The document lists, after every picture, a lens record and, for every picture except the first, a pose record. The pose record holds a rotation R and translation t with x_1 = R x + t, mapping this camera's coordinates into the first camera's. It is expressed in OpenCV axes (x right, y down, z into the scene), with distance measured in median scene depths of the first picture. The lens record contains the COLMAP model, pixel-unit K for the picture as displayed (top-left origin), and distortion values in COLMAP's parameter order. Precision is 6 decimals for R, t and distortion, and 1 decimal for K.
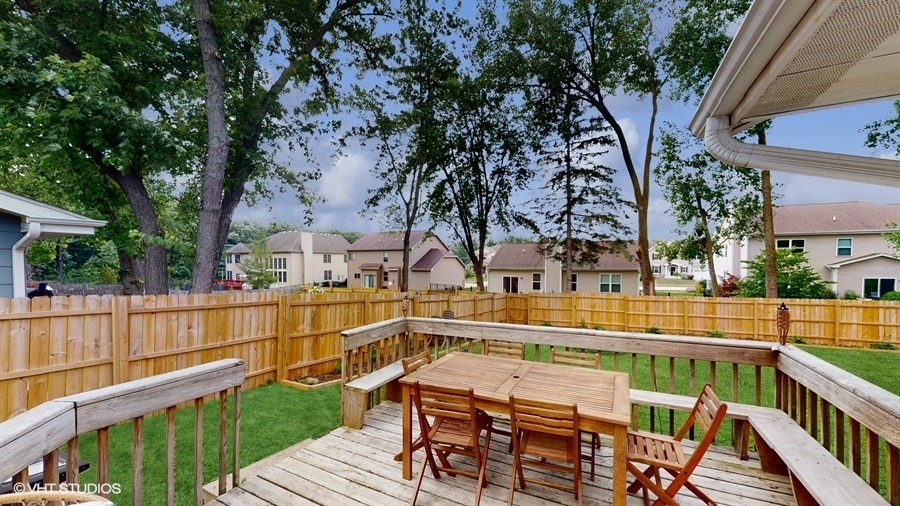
lens RADIAL K [[331.9, 0, 449.5], [0, 331.9, 254.3], [0, 0, 1]] dist [0.000044, 0.000040]
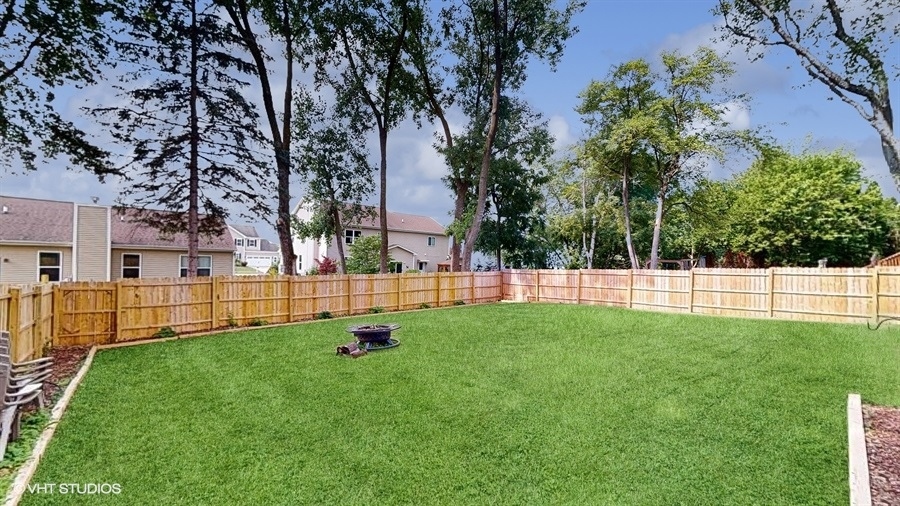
lens RADIAL K [[331.9, 0, 449.5], [0, 331.9, 254.3], [0, 0, 1]] dist [0.000044, 0.000040]
pose [[0.377780, 0.026658, 0.925511, -0.036356], [-0.065179, 0.997871, -0.002137, 0.035571], [-0.923598, -0.059517, 0.378714, 0.257765]]
